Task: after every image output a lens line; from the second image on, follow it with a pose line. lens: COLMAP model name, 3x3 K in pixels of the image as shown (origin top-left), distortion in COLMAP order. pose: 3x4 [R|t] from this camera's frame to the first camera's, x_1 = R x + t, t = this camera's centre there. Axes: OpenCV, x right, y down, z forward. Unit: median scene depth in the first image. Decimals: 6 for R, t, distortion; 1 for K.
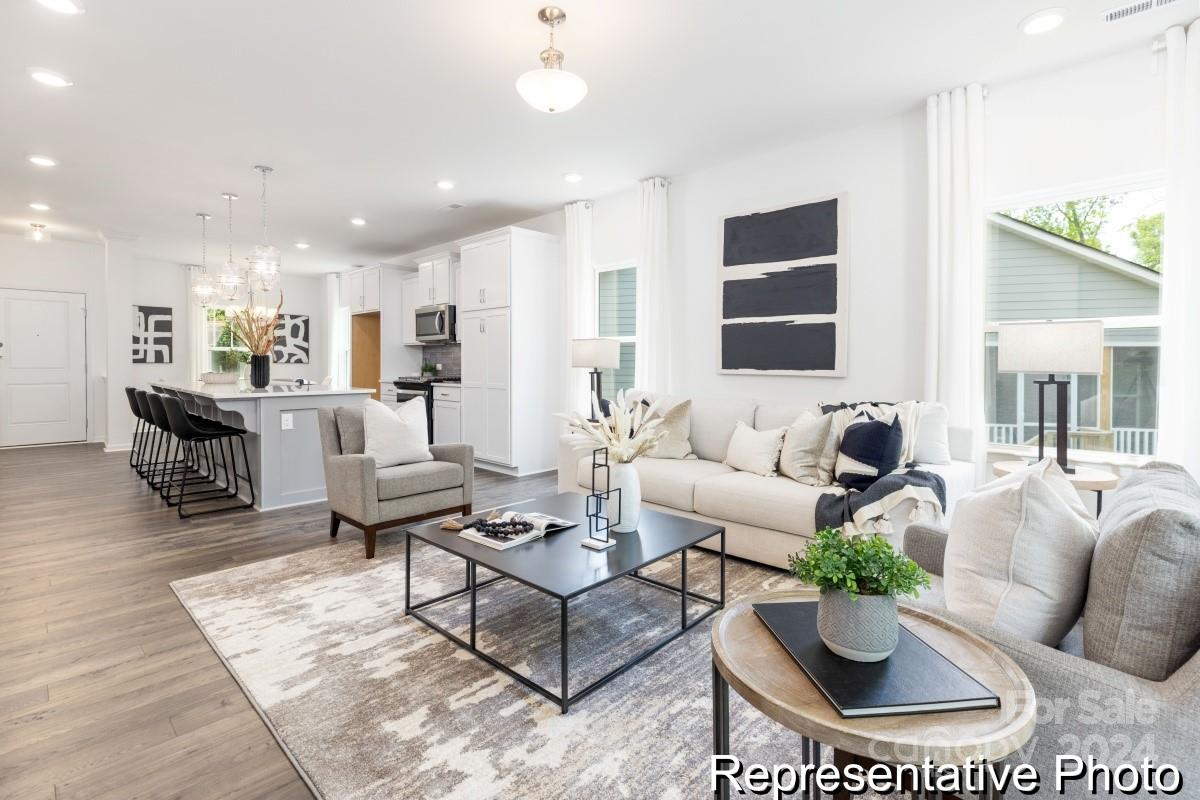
lens RADIAL K [[547.8, 0, 601.0], [0, 547.8, 372.9], [0, 0, 1]] dist [0.005542, -0.003538]
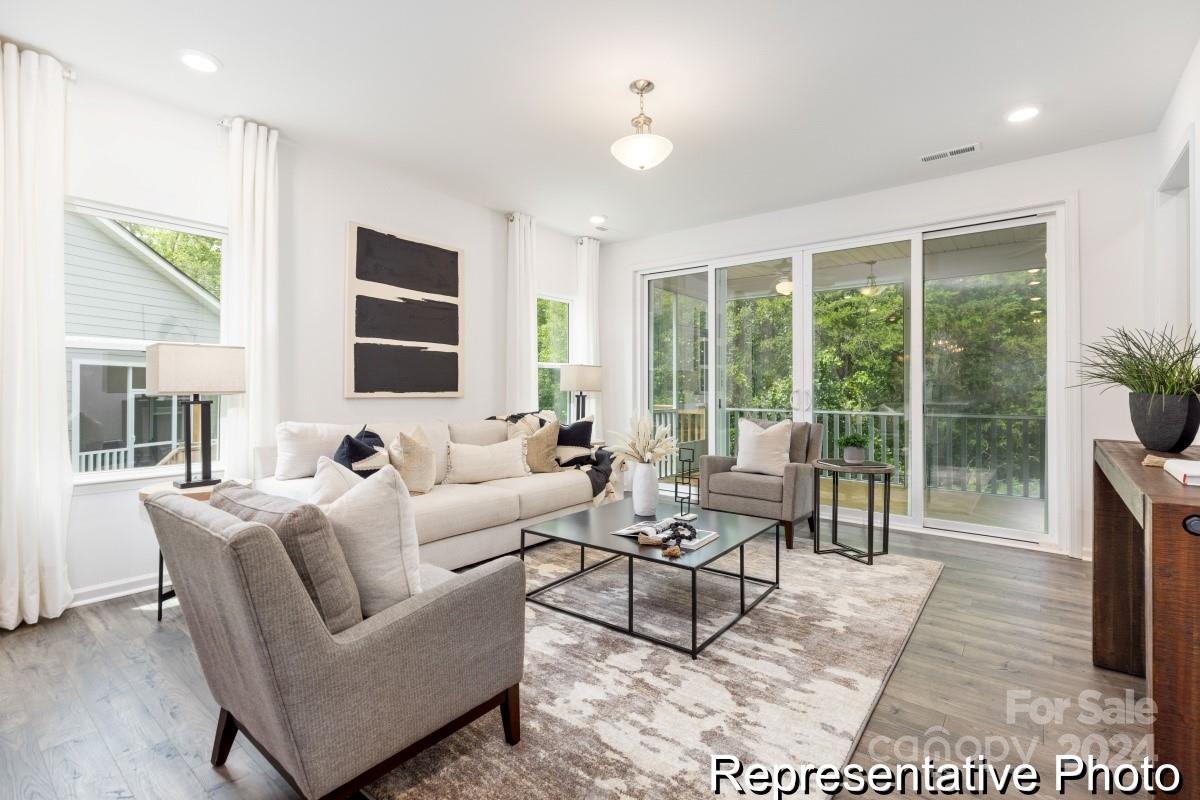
lens RADIAL K [[547.8, 0, 594.6], [0, 547.8, 380.4], [0, 0, 1]] dist [0.005542, -0.003538]
pose [[-0.083595, 0.007345, 0.996473, -0.530865], [0.014650, 0.999874, -0.006141, -0.011697], [-0.996392, 0.014085, -0.083692, 0.518728]]
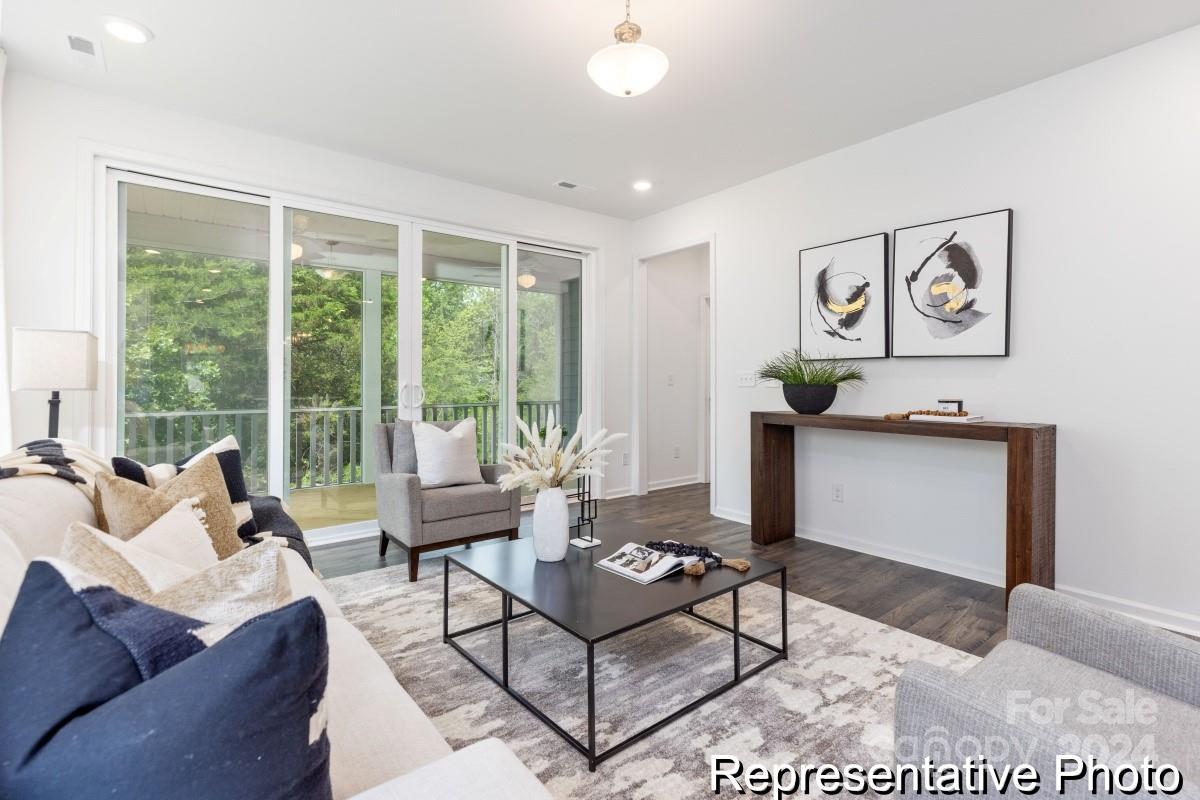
lens RADIAL K [[547.8, 0, 607.3], [0, 547.8, 375.5], [0, 0, 1]] dist [0.005542, -0.003538]
pose [[-0.990912, -0.003317, 0.134473, -0.076236], [-0.002497, 0.999977, 0.006262, -0.014194], [-0.134491, 0.005869, -0.990897, 0.810297]]
